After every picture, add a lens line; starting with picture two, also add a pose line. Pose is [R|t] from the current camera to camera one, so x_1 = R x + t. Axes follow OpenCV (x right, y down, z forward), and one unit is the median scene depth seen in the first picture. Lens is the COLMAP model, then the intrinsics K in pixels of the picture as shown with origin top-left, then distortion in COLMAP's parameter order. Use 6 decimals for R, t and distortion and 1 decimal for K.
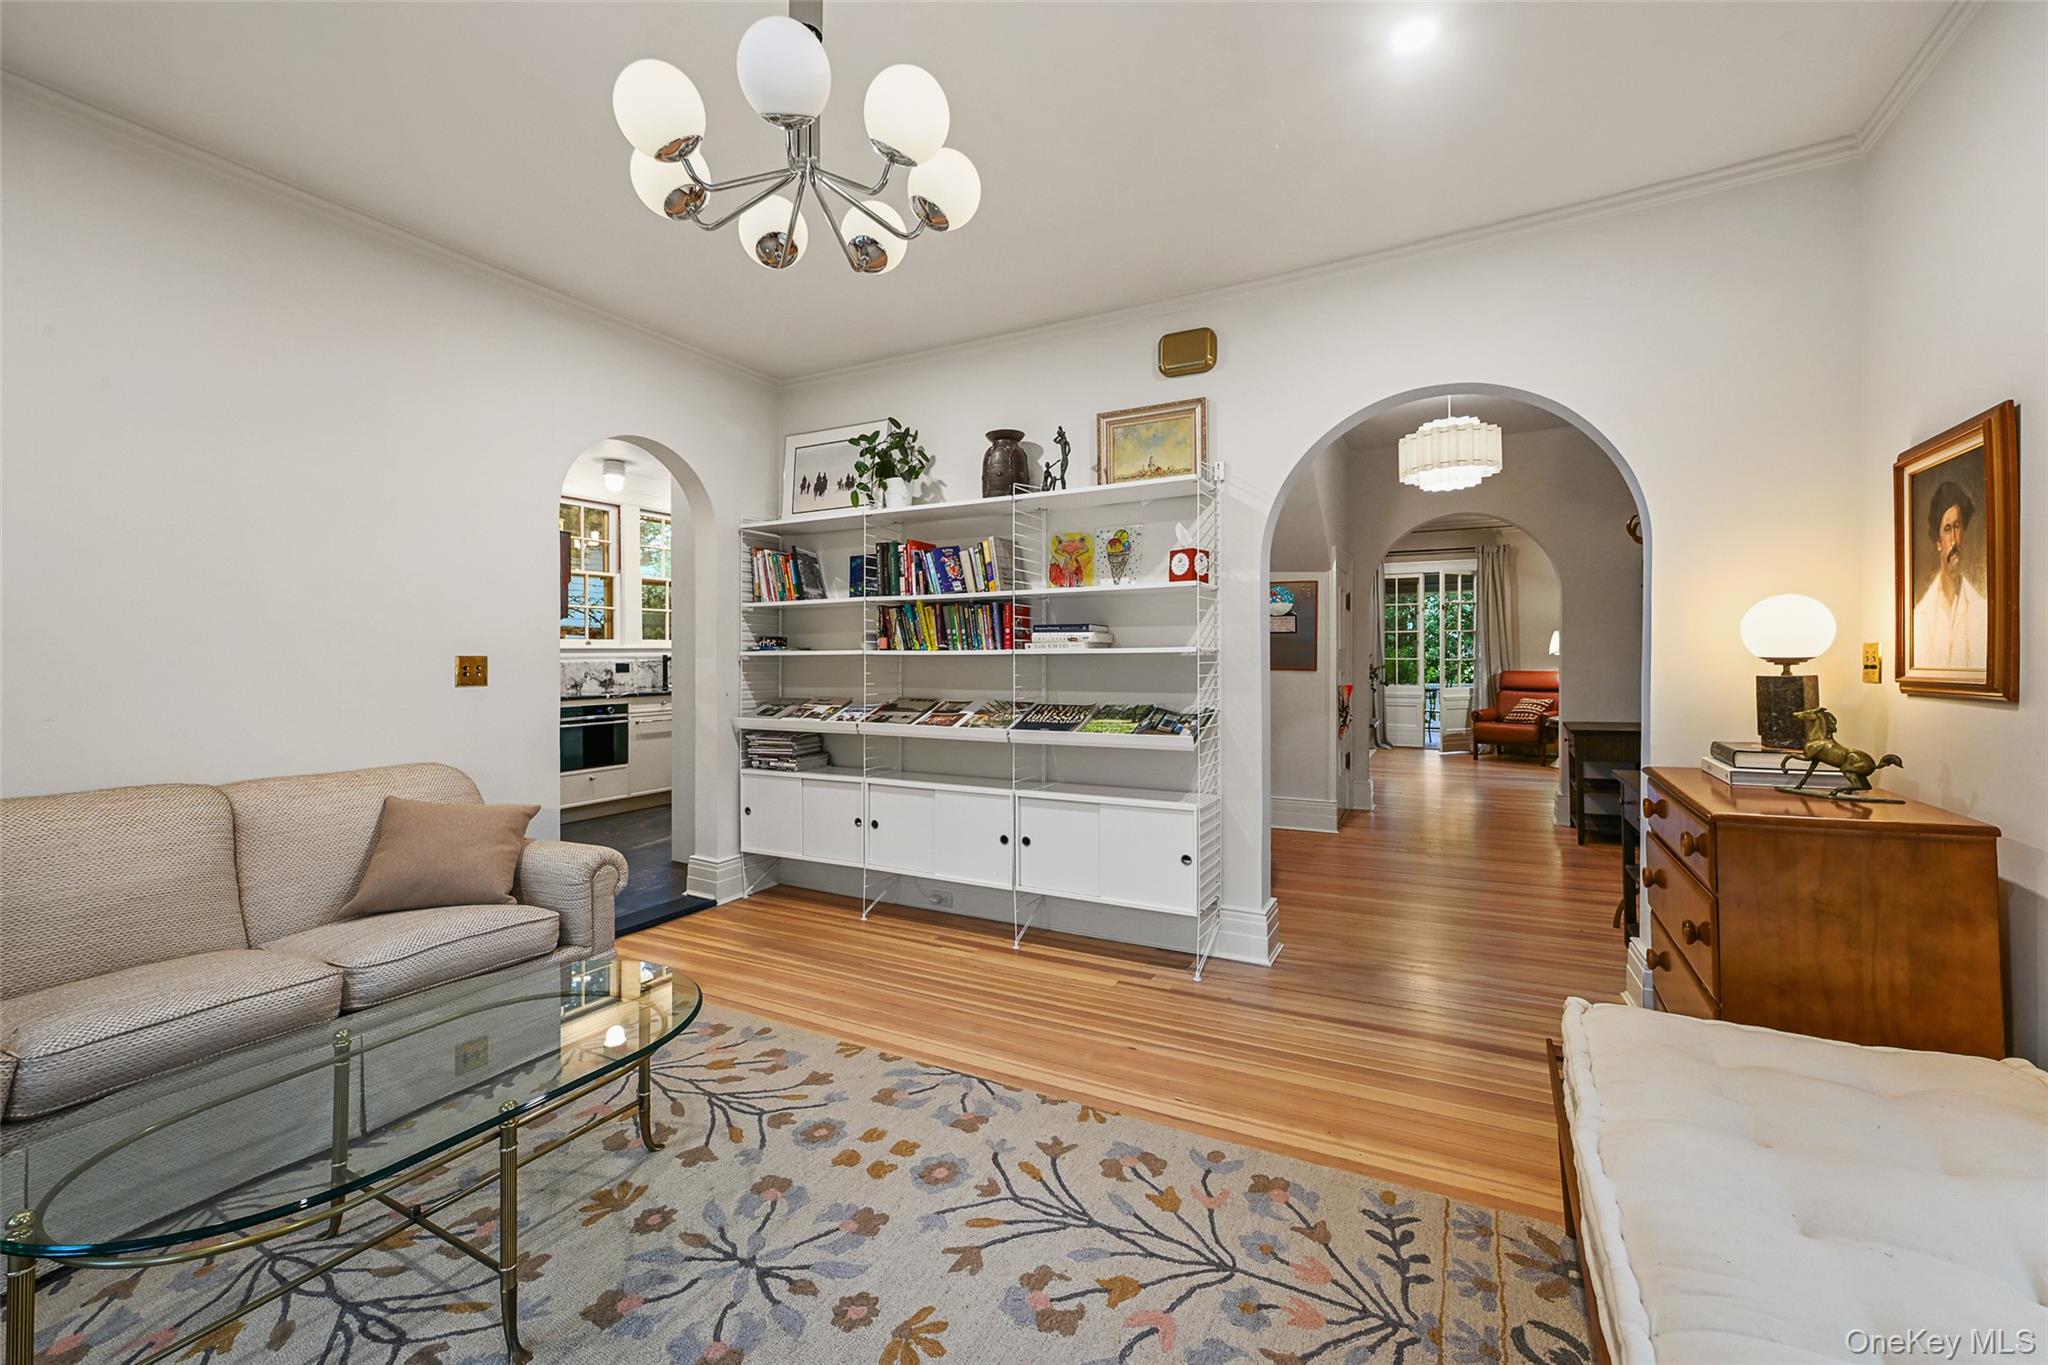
lens RADIAL K [[831.5, 0, 1031.2], [0, 831.5, 648.0], [0, 0, 1]] dist [-0.000906, 0.000010]
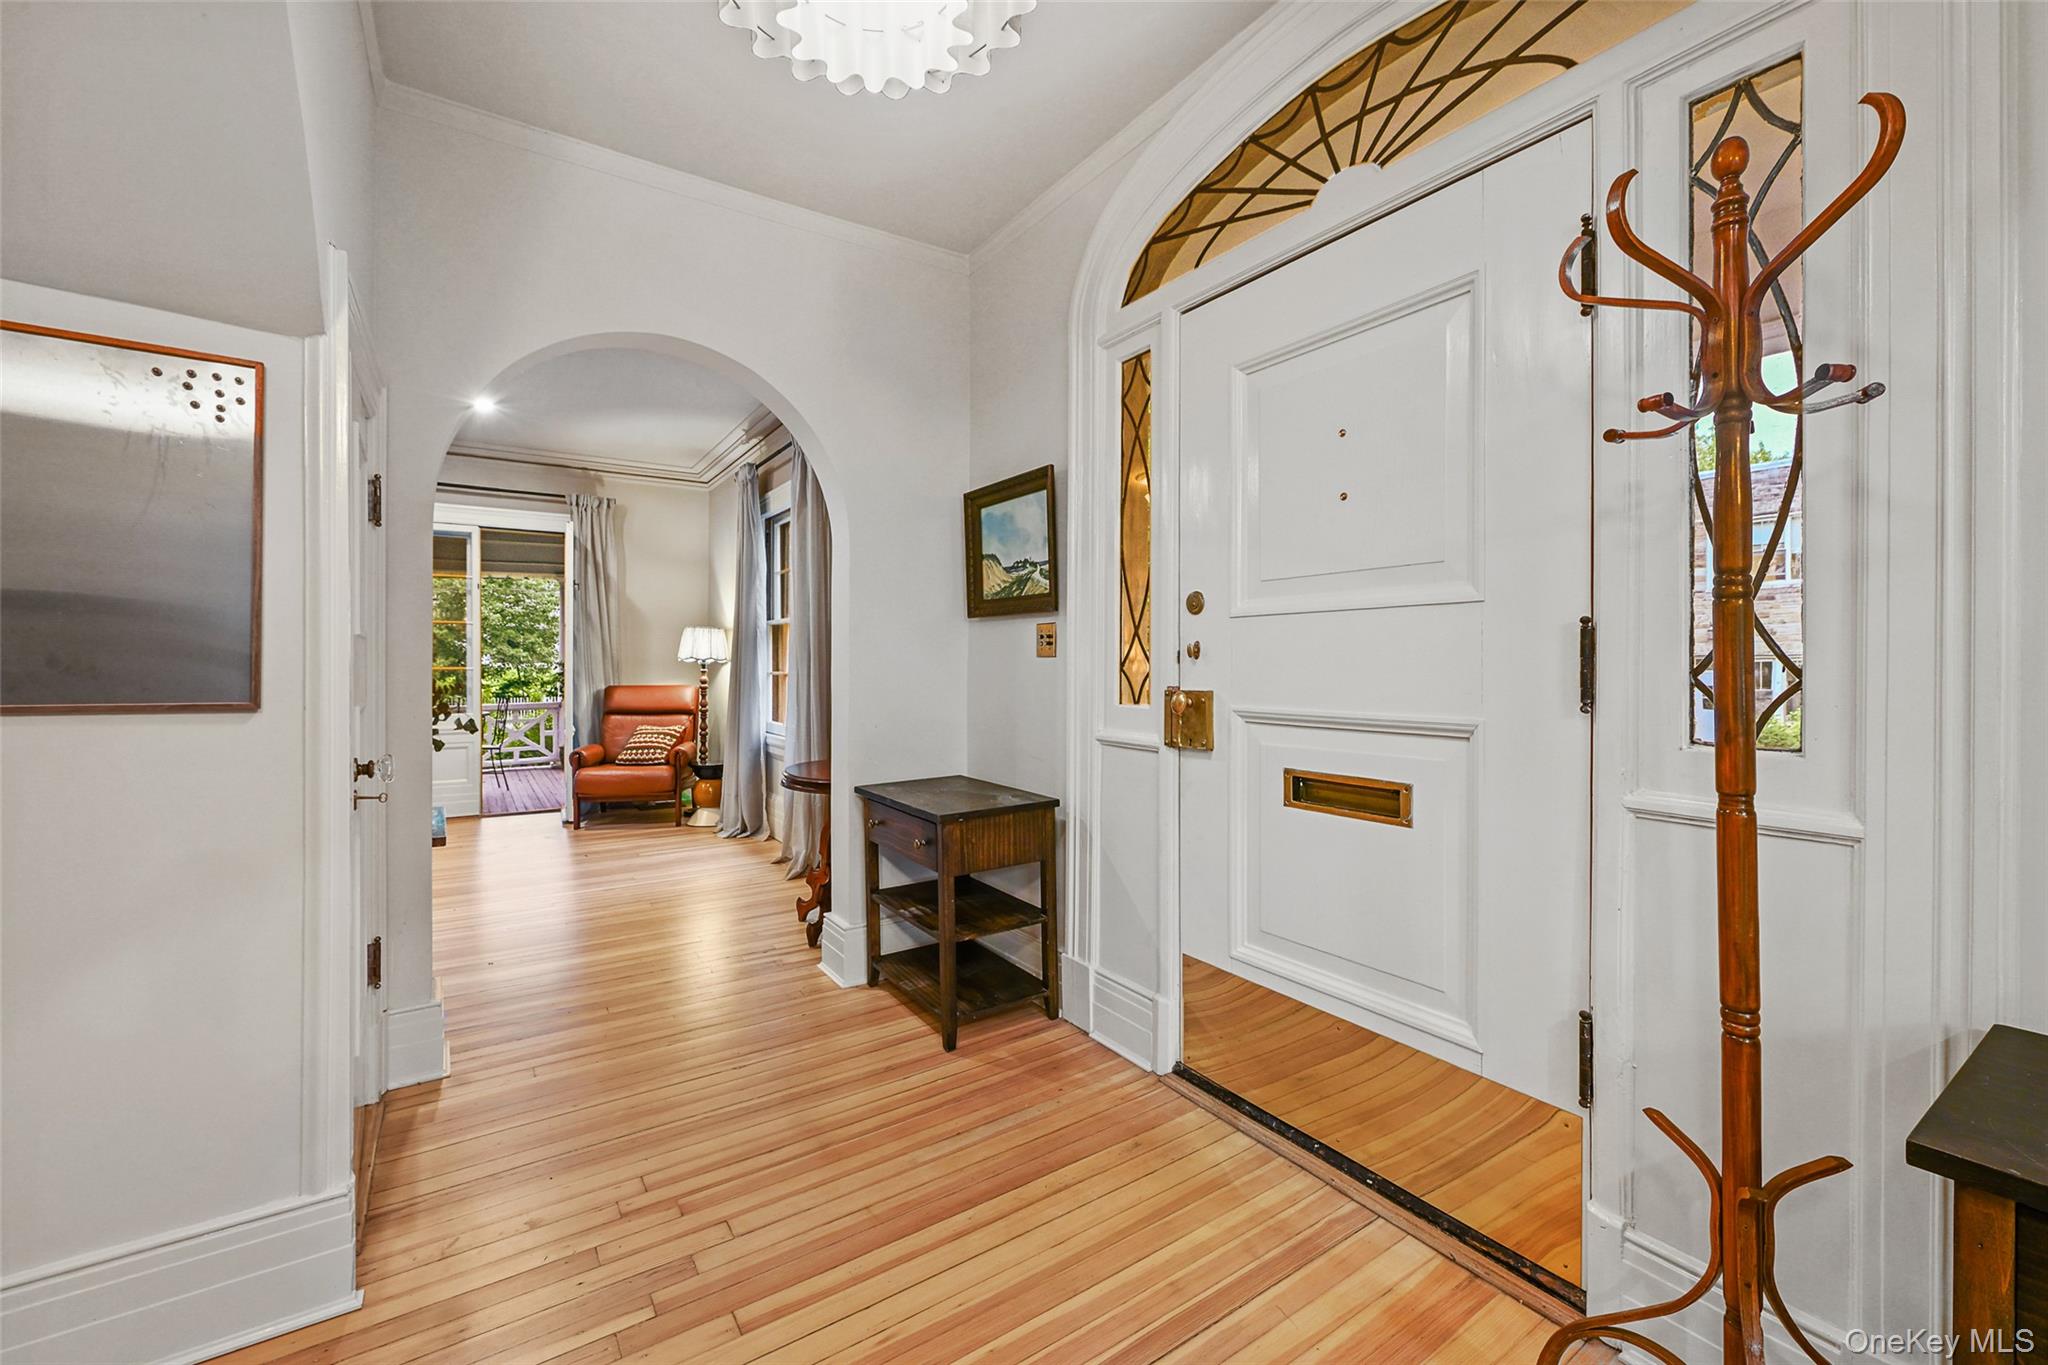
lens RADIAL K [[842.4, 0, 1020.8], [0, 842.4, 671.0], [0, 0, 1]] dist [0.000608, 0.000142]
pose [[0.476987, -0.008546, 0.878869, 0.142149], [-0.003836, 0.999923, 0.011805, 0.006437], [-0.878902, -0.009002, 0.476918, 0.420985]]
